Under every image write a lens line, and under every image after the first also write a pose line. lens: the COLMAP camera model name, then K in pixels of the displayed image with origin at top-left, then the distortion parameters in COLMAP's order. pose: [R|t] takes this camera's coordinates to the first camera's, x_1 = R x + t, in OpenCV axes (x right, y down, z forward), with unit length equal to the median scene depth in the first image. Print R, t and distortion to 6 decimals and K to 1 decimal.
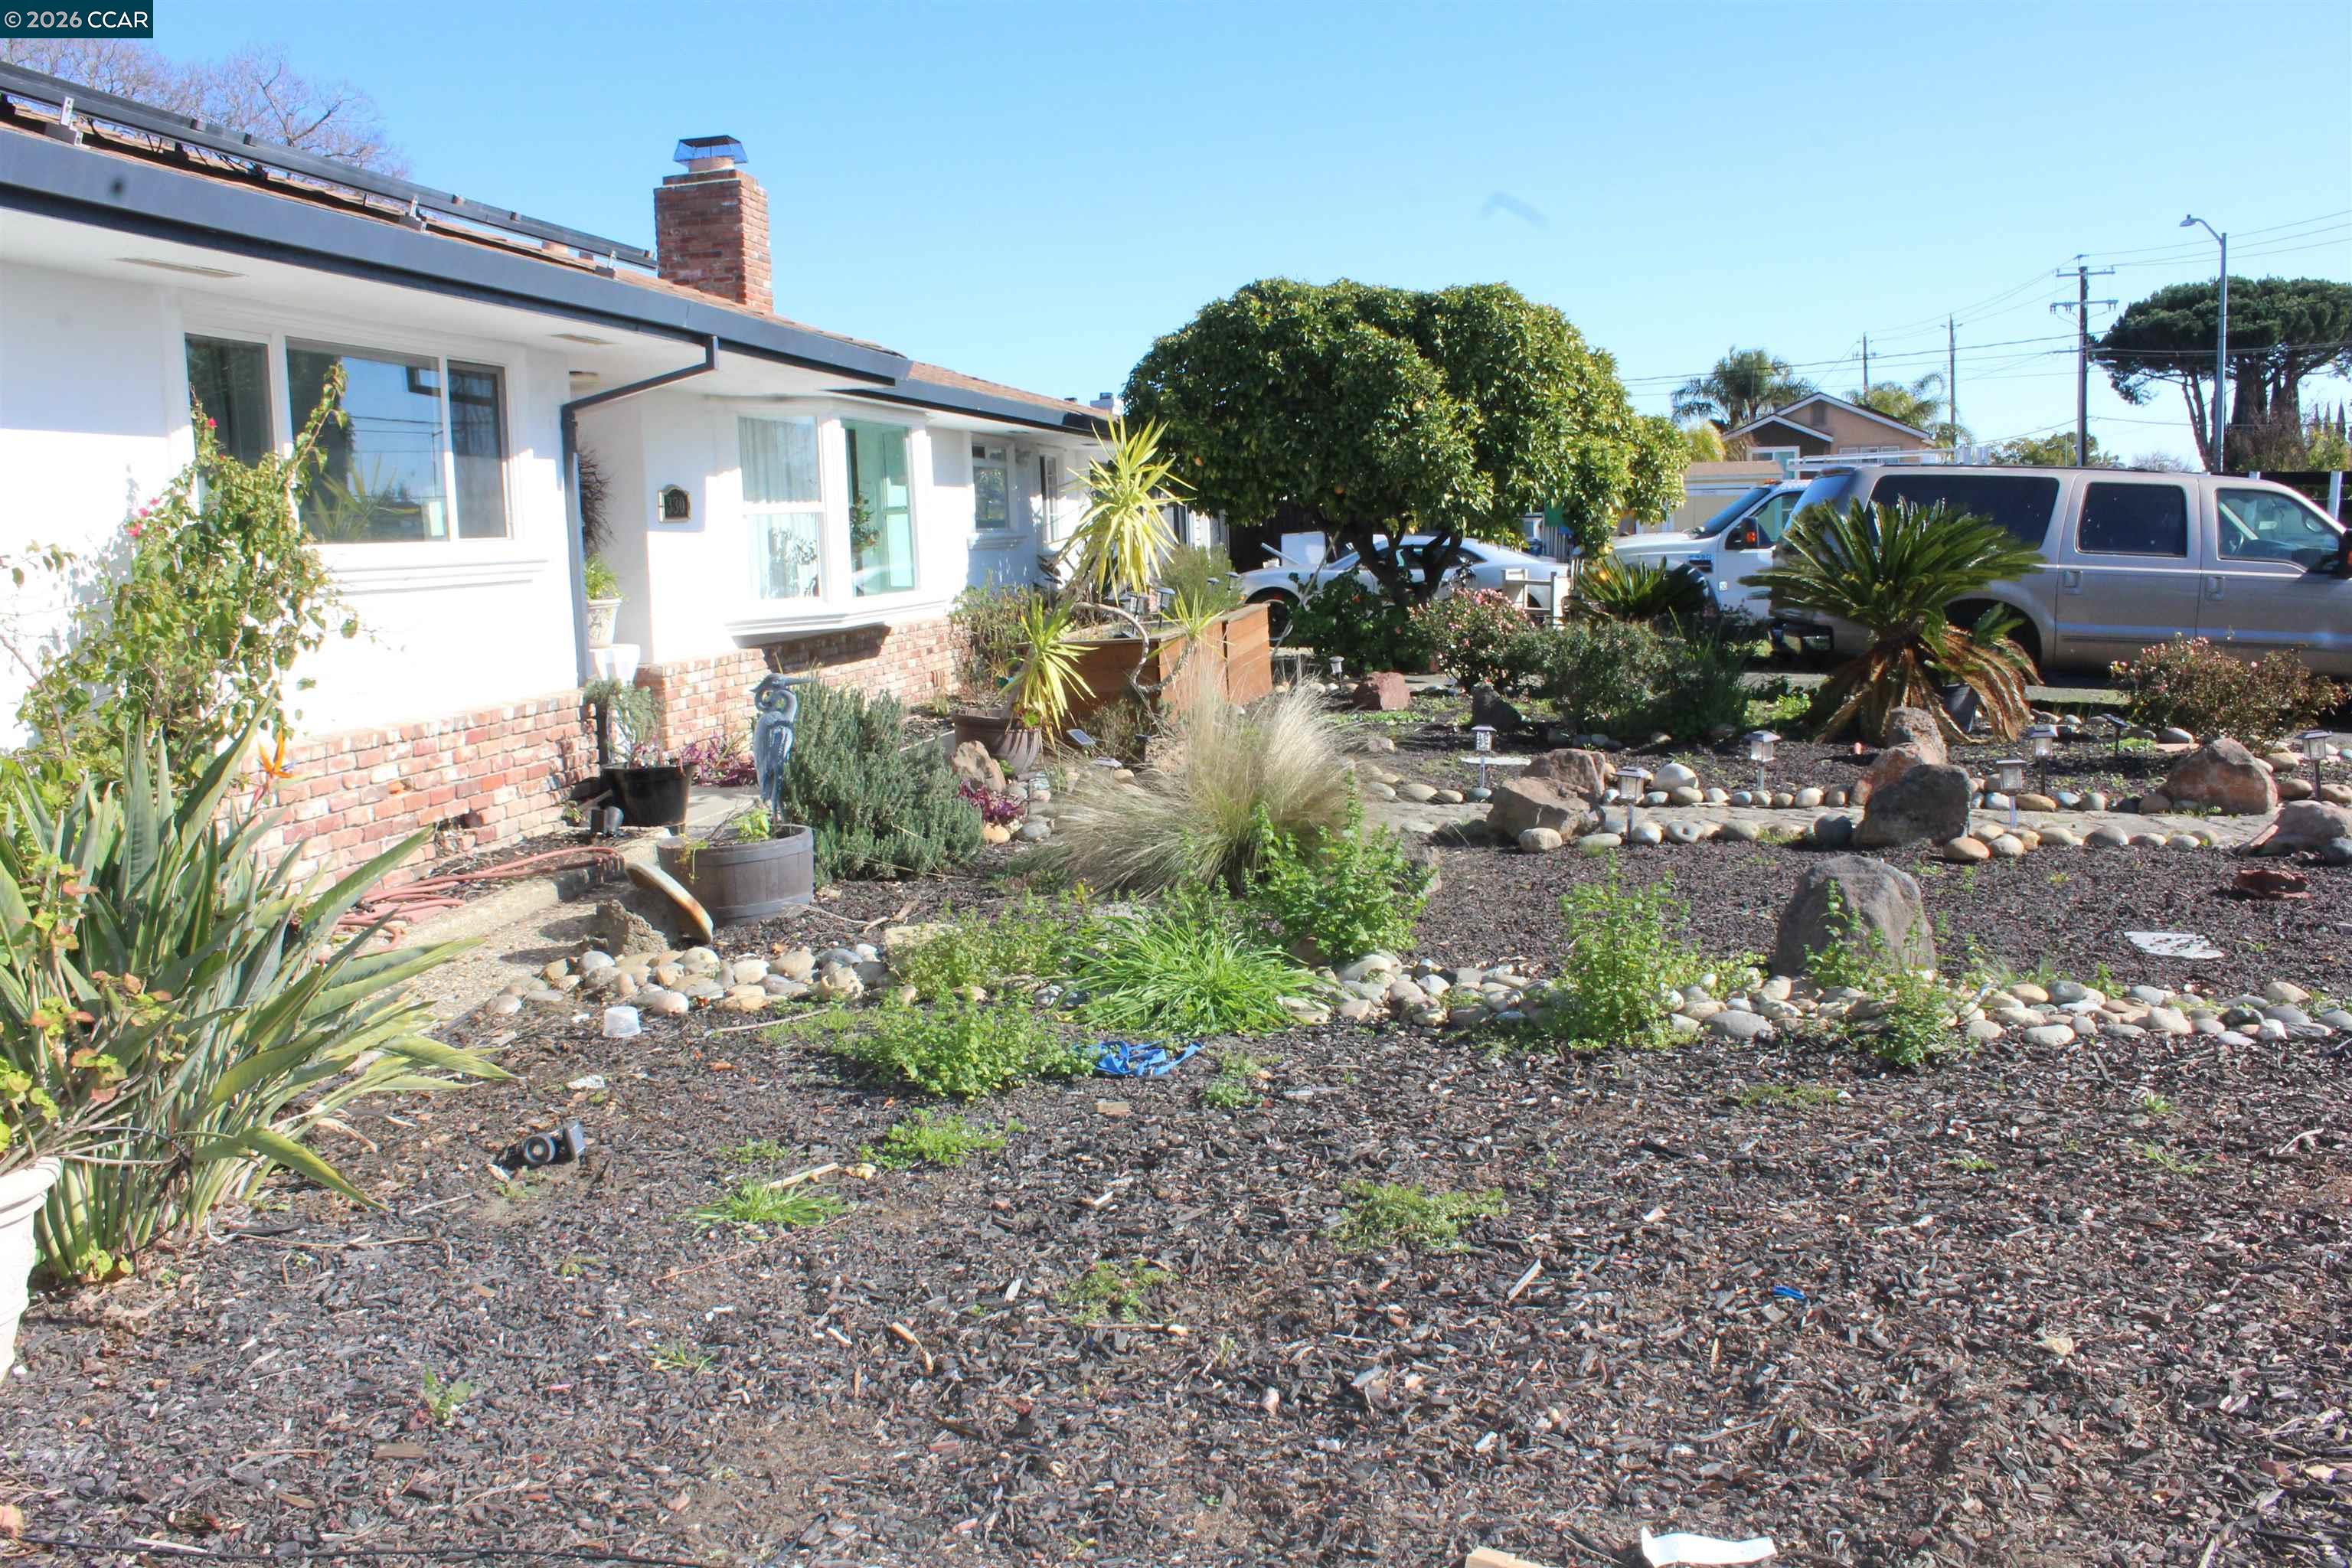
lens RADIAL K [[1962.3, 0, 1176.0], [0, 1962.3, 784.0], [0, 0, 1]] dist [-0.160972, 0.143243]
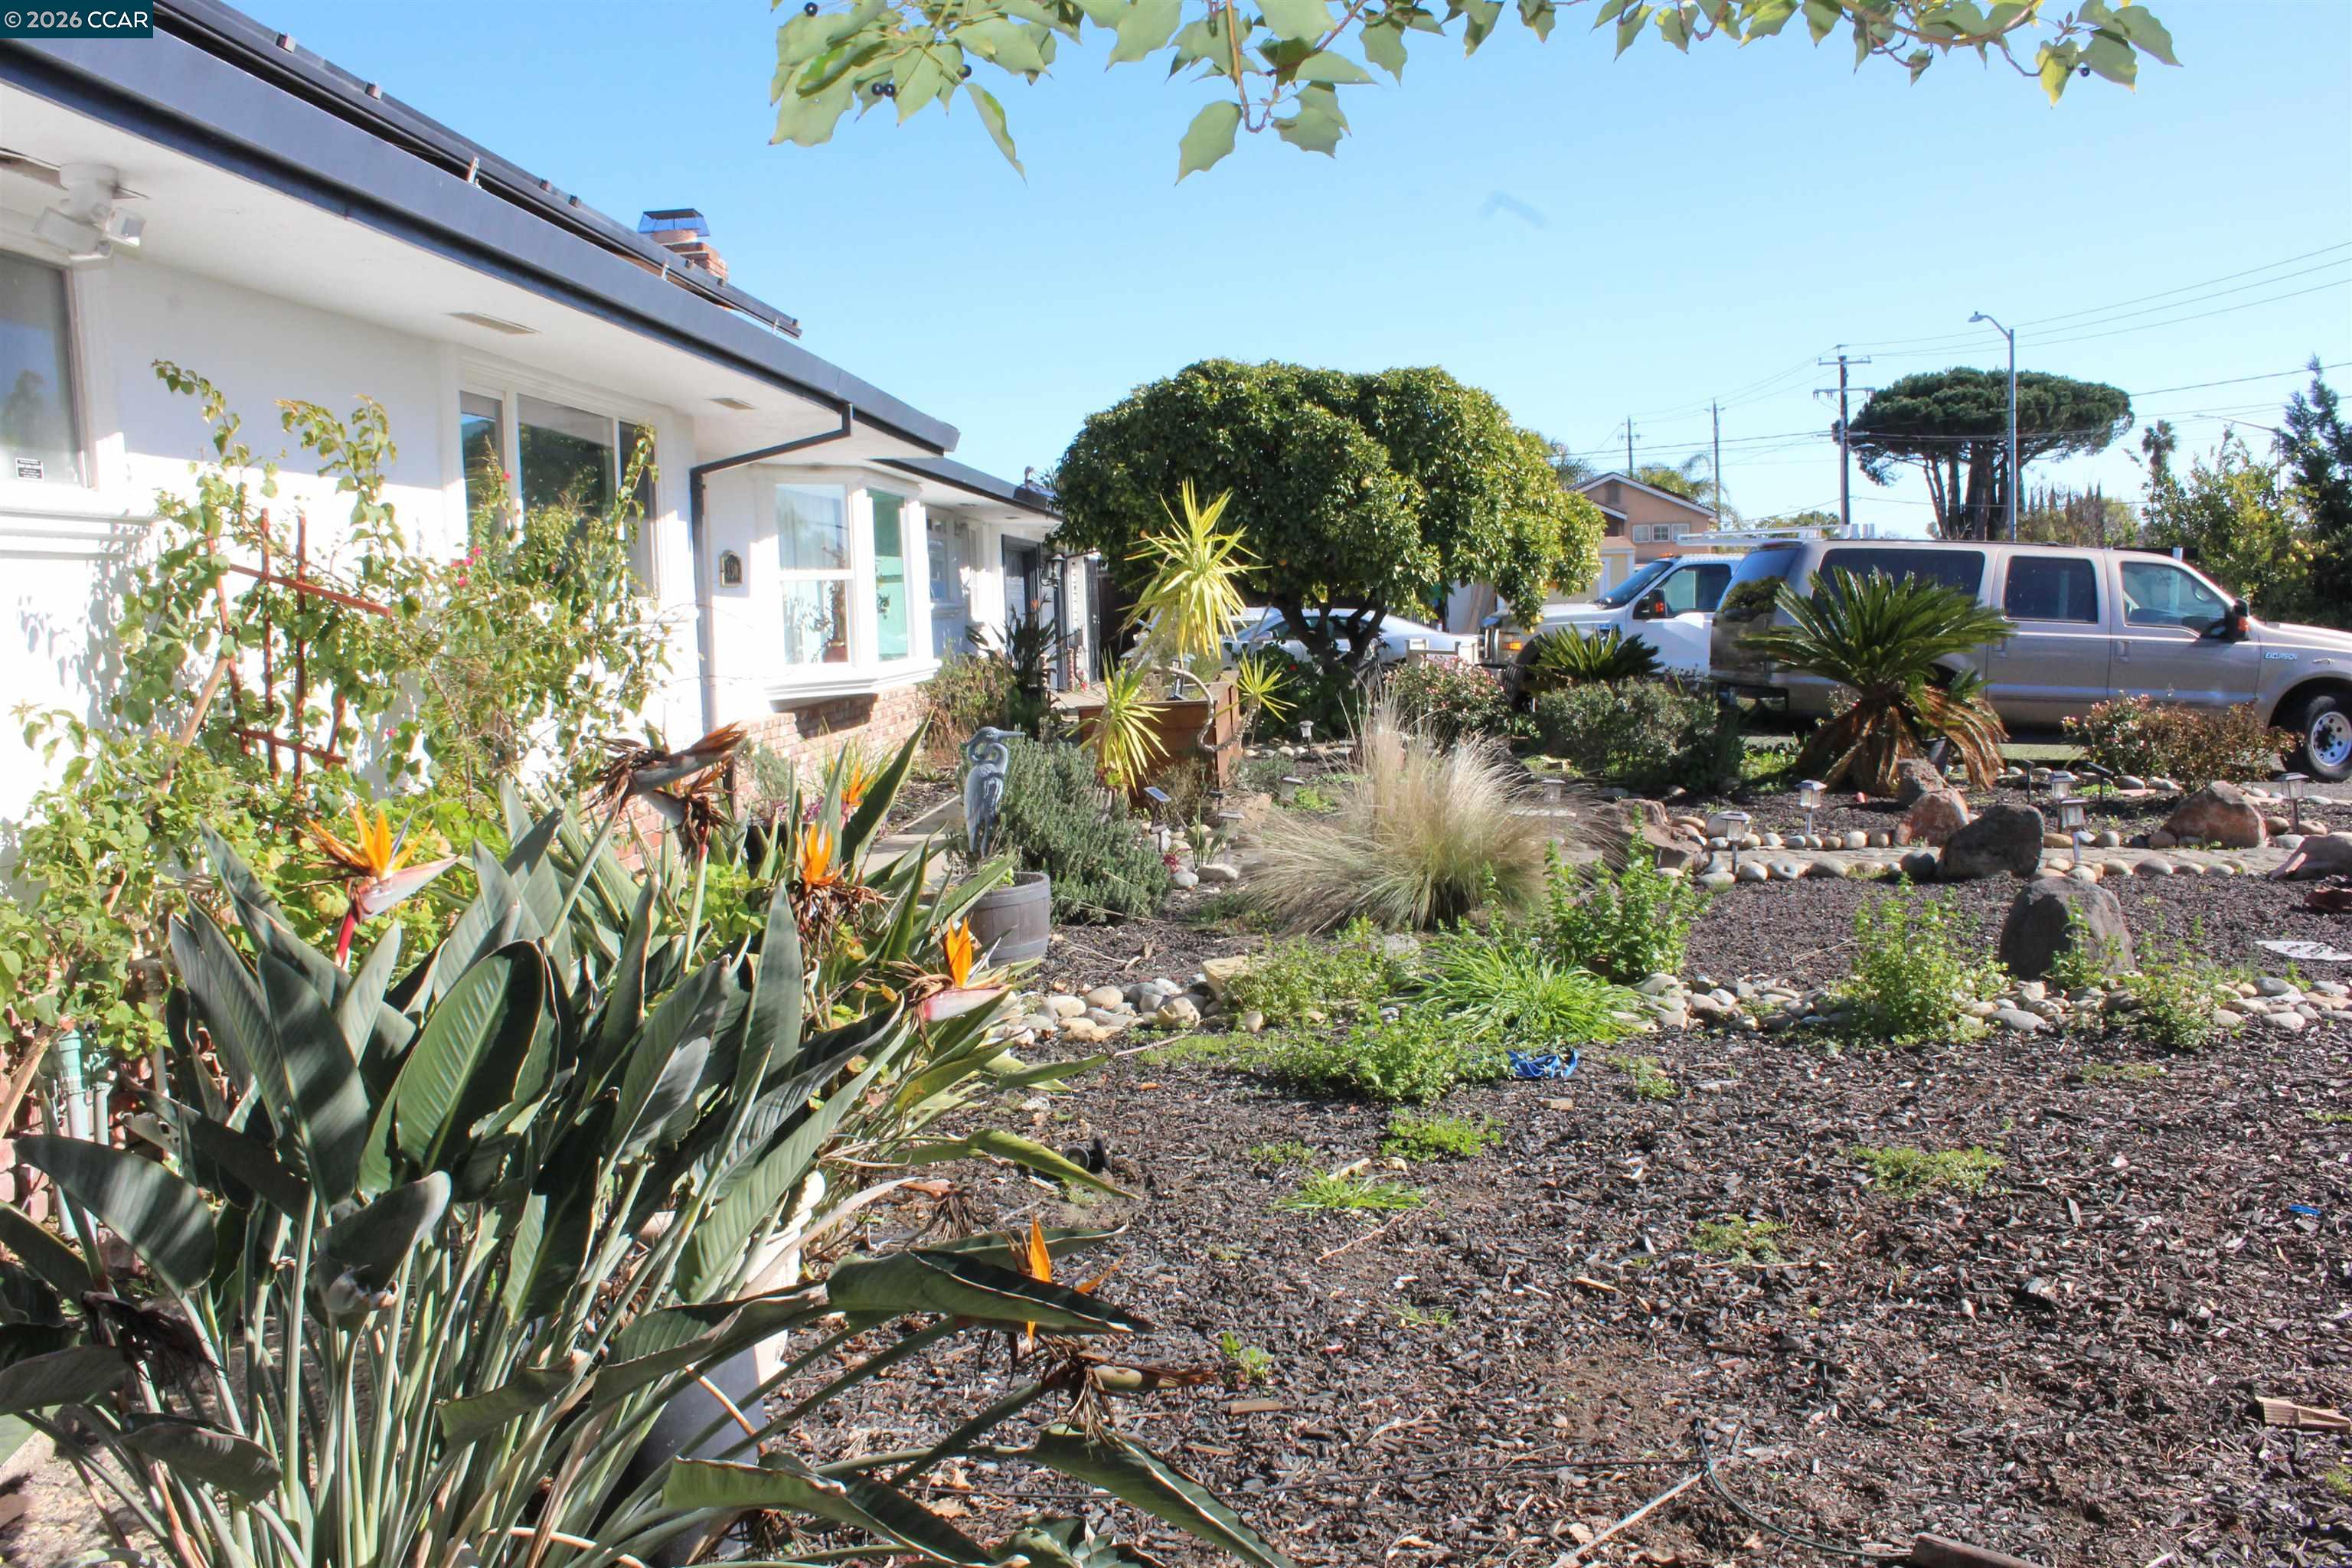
lens RADIAL K [[1955.2, 0, 1176.0], [0, 1955.2, 784.0], [0, 0, 1]] dist [-0.161043, 0.147365]
pose [[0.992442, -0.008550, 0.122420, -0.126979], [0.013281, 0.999194, -0.037885, 0.007690], [-0.121997, 0.039224, 0.991755, -0.023514]]
